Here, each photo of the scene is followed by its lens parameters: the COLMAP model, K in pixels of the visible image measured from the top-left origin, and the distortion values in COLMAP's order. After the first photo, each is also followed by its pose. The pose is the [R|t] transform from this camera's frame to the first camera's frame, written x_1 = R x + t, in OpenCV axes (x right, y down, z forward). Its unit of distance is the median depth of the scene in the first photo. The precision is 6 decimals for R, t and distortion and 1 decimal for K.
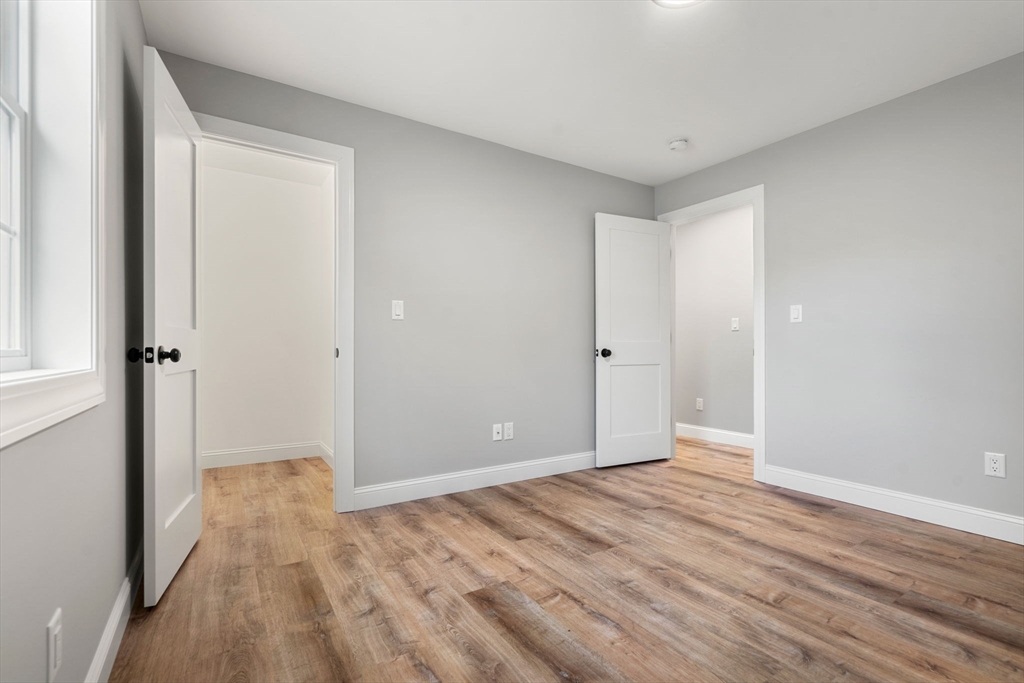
lens RADIAL K [[466.1, 0, 512.7], [0, 466.1, 343.4], [0, 0, 1]] dist [0.000929, 0.000196]
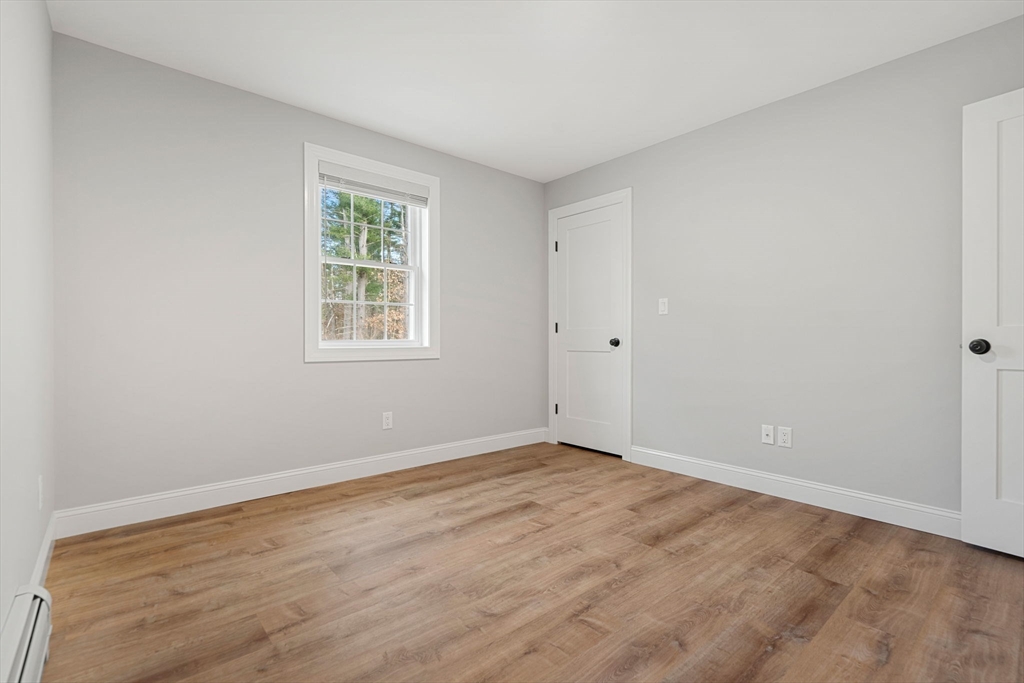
lens RADIAL K [[466.1, 0, 506.9], [0, 466.1, 341.8], [0, 0, 1]] dist [0.000929, 0.000196]
pose [[0.134863, 0.003520, -0.990858, 1.095190], [0.013564, 0.999893, 0.005398, 0.005781], [0.990771, -0.014168, 0.134801, 0.565570]]
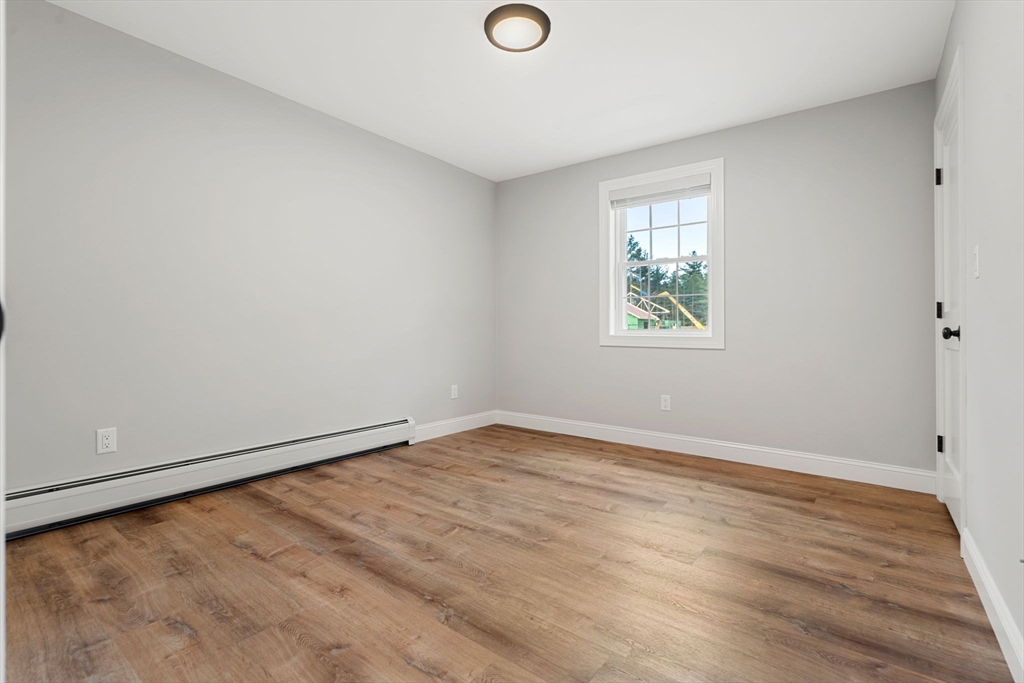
lens RADIAL K [[466.1, 0, 511.2], [0, 466.1, 334.1], [0, 0, 1]] dist [0.000929, 0.000196]
pose [[-0.941293, -0.005741, -0.337543, 0.644550], [-0.003610, 0.999969, -0.006941, 0.032256], [0.337572, -0.005315, -0.941285, 1.701694]]
